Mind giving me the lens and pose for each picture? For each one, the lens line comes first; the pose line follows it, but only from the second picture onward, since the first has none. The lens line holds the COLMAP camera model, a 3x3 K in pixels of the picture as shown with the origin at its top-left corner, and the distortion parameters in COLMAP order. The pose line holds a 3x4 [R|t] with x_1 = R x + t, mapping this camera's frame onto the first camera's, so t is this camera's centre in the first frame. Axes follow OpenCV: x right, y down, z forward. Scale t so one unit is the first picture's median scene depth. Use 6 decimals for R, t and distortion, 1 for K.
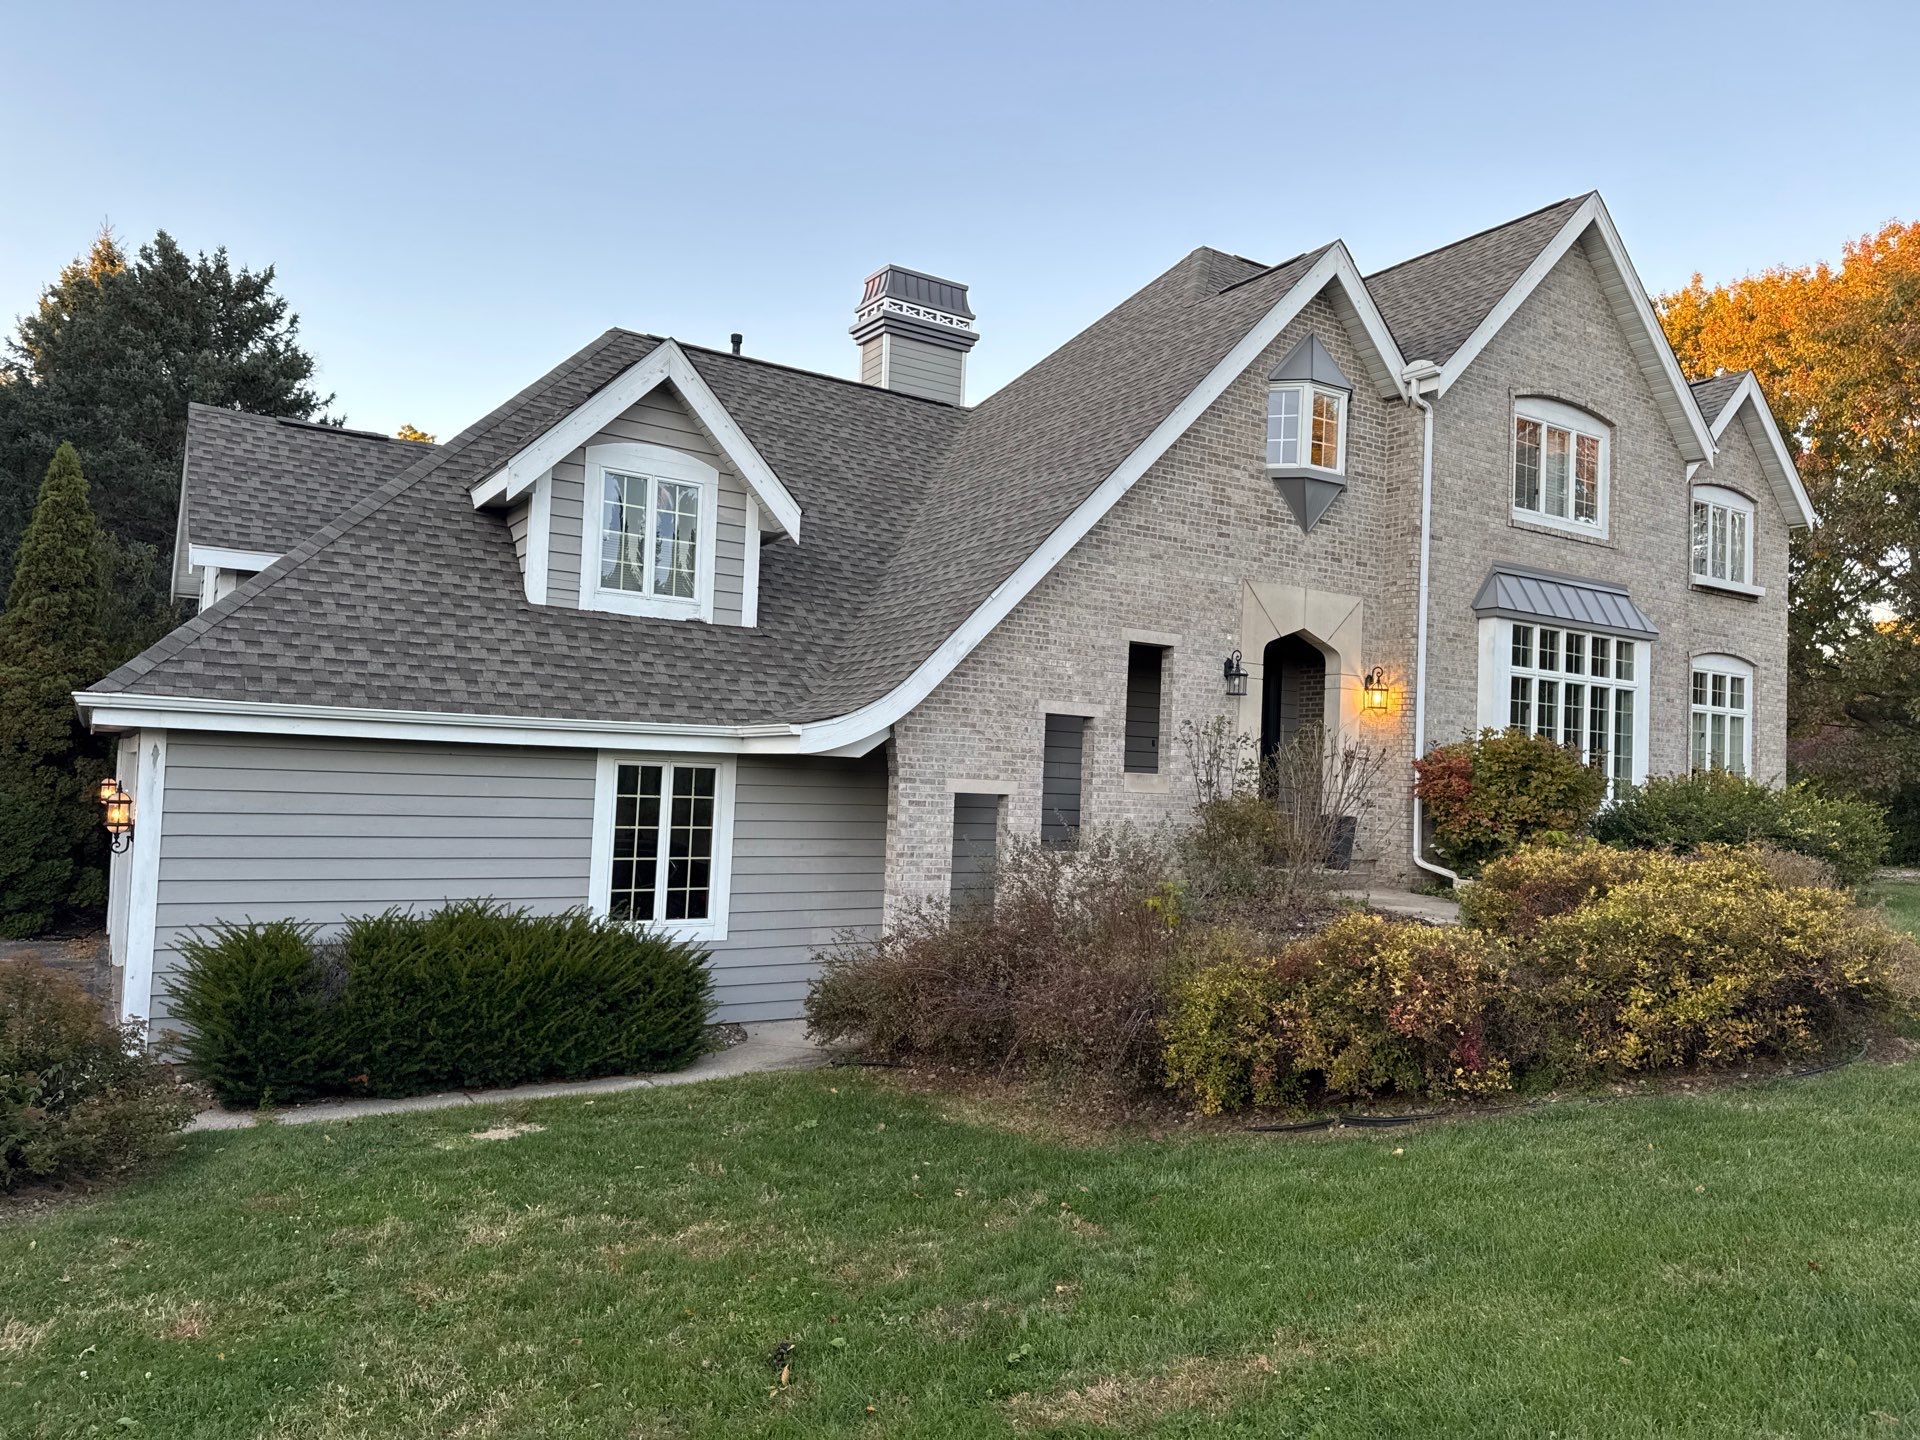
lens RADIAL K [[1330.1, 0, 959.9], [0, 1330.1, 725.3], [0, 0, 1]] dist [0.039061, -0.001133]
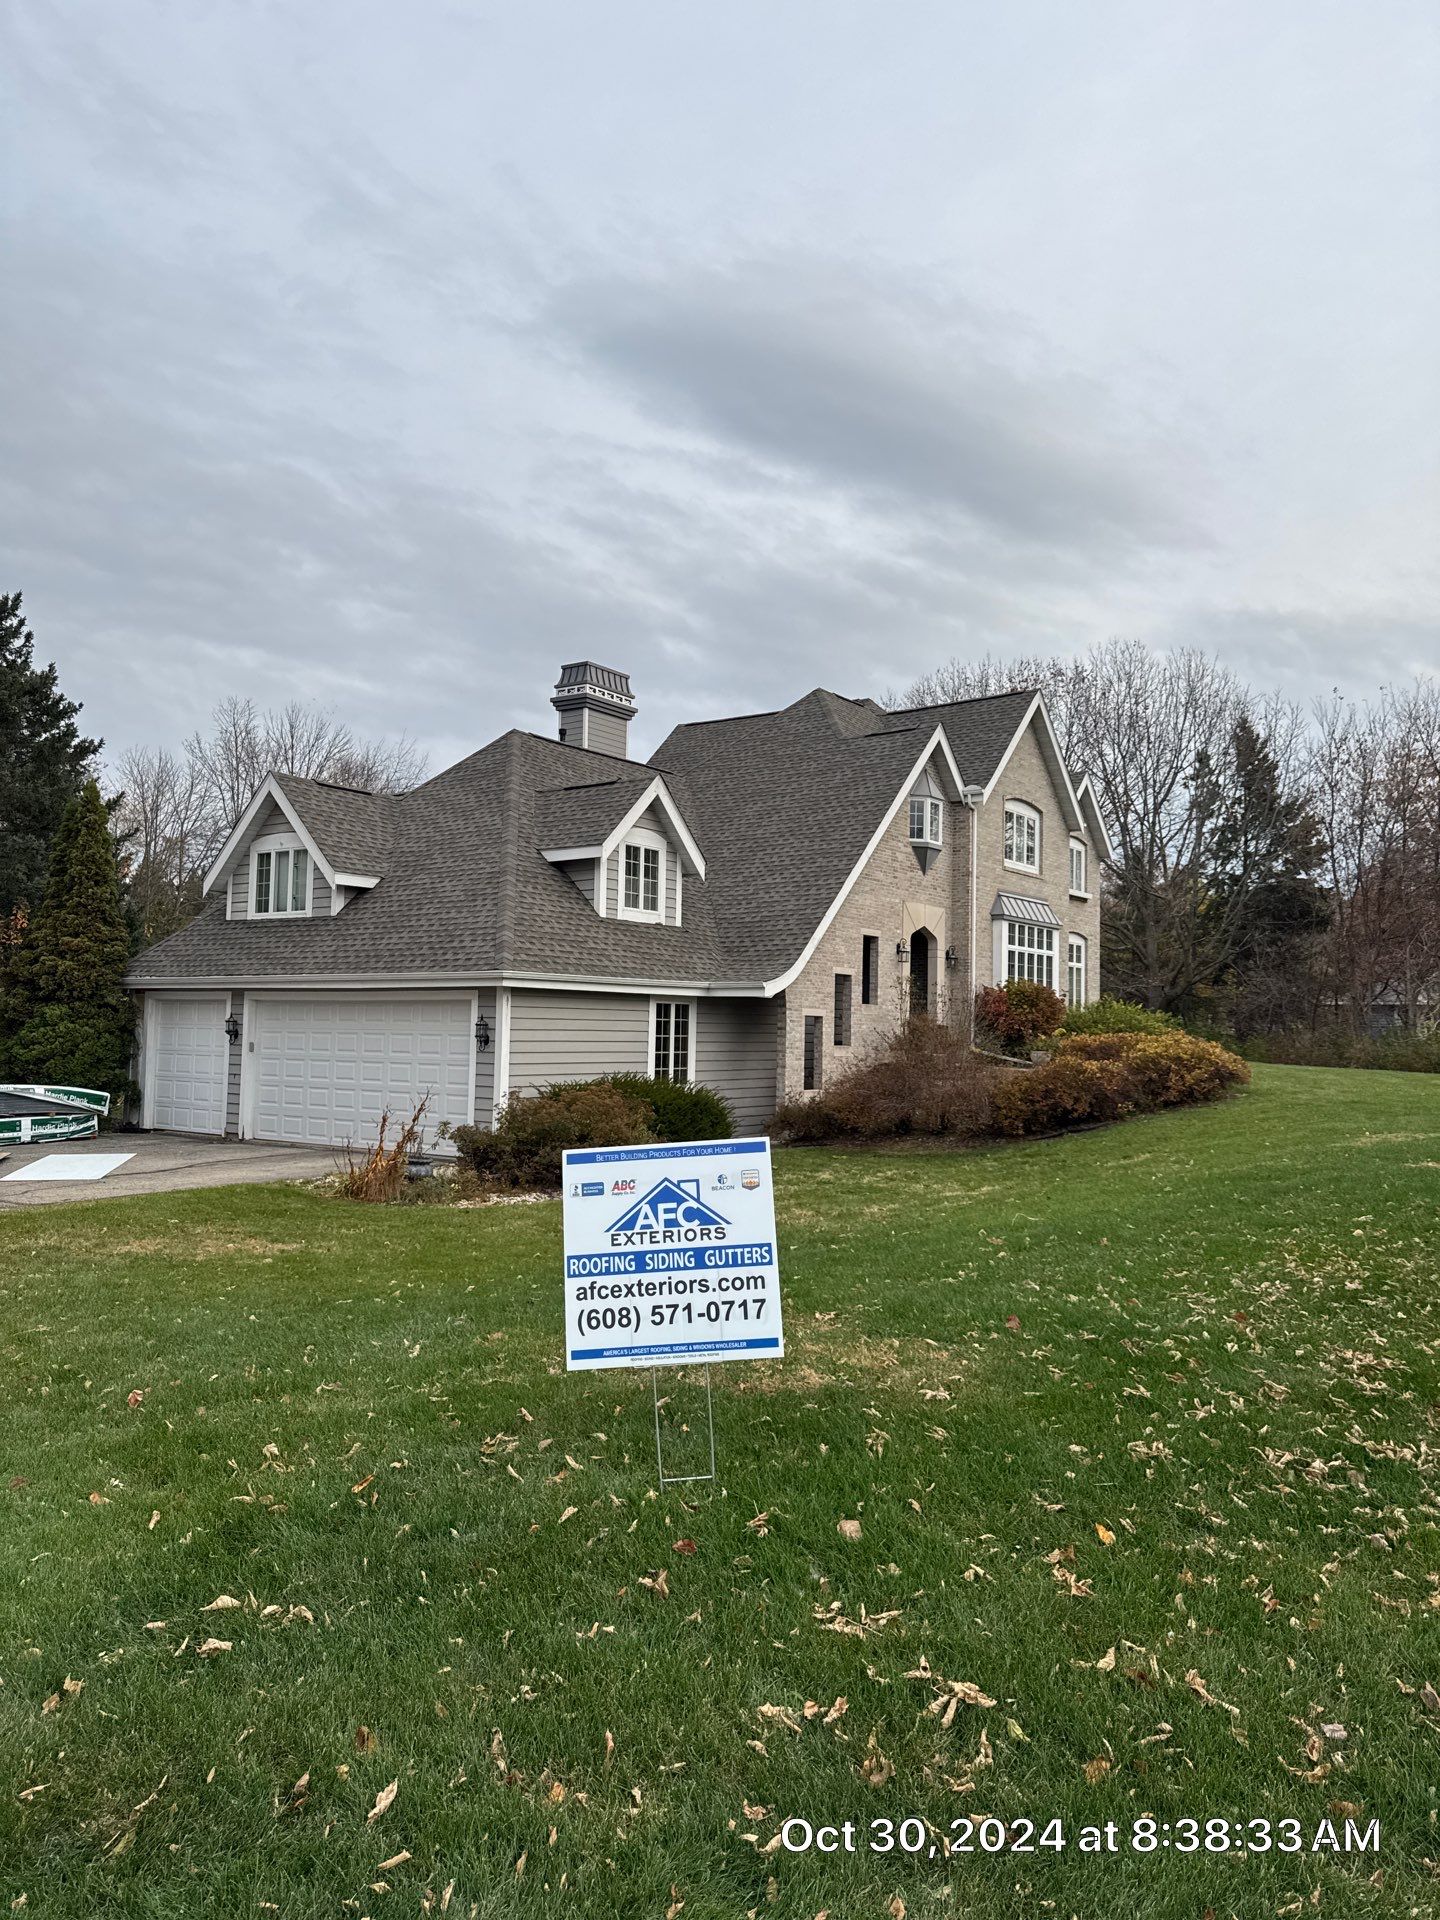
lens RADIAL K [[1330.1, 0, 720.3], [0, 1330.1, 955.5], [0, 0, 1]] dist [0.039061, -0.001133]
pose [[0.933707, -0.000750, 0.358038, -0.710895], [0.001914, 0.999994, -0.002895, -0.027375], [-0.358034, 0.003389, 0.933702, -0.675649]]
